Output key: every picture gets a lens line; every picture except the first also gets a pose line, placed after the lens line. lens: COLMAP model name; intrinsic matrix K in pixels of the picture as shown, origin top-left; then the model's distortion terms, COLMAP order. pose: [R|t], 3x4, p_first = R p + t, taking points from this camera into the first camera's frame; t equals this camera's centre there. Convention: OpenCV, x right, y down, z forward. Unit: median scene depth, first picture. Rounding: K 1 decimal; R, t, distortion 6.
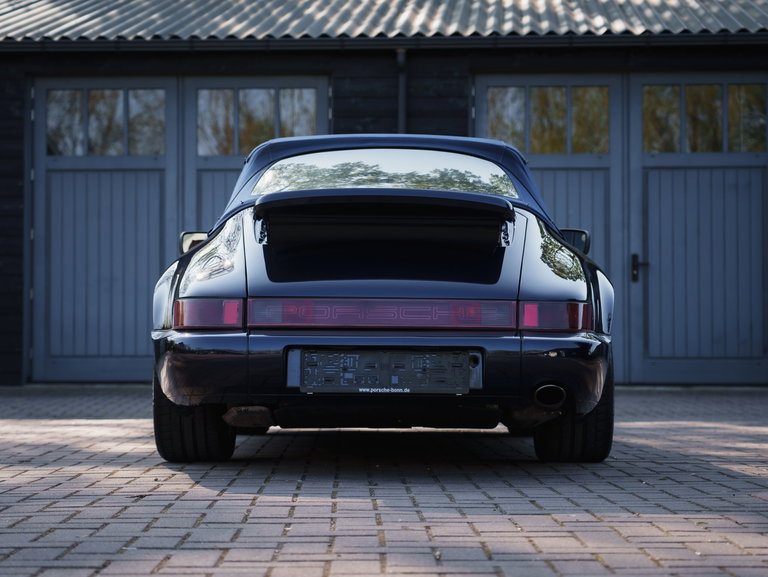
lens RADIAL K [[1801.9, 0, 384.0], [0, 1801.9, 288.5], [0, 0, 1]] dist [0.012760, 1.024791]
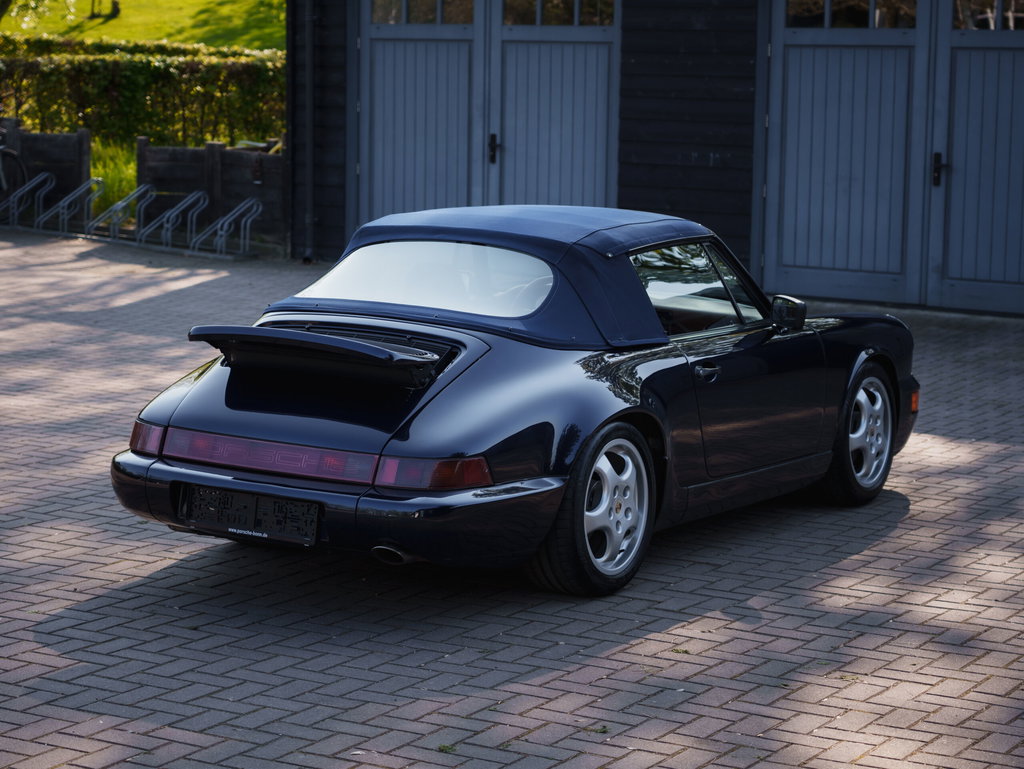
lens RADIAL K [[2355.3, 0, 512.0], [0, 2355.3, 384.5], [0, 0, 1]] dist [0.037035, -0.218792]
pose [[0.869342, 0.079616, -0.487756, 0.757704], [-0.005538, 0.988446, 0.151473, -0.225915], [0.494180, -0.128980, 0.859739, -0.086027]]
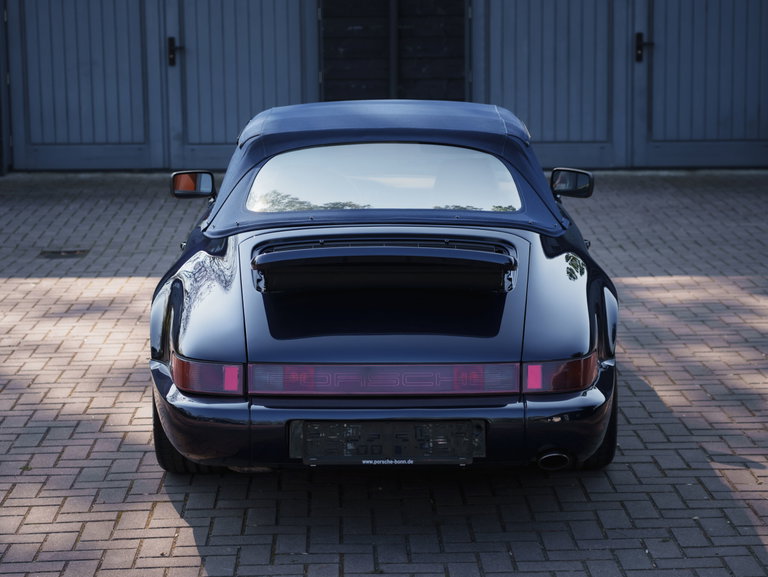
lens RADIAL K [[1877.2, 0, 384.0], [0, 1877.2, 288.5], [0, 0, 1]] dist [0.029862, 0.392871]
pose [[0.999892, -0.014223, 0.003573, -0.004005], [0.013288, 0.981770, 0.189610, -0.224106], [-0.006204, -0.189542, 0.981853, -0.002505]]
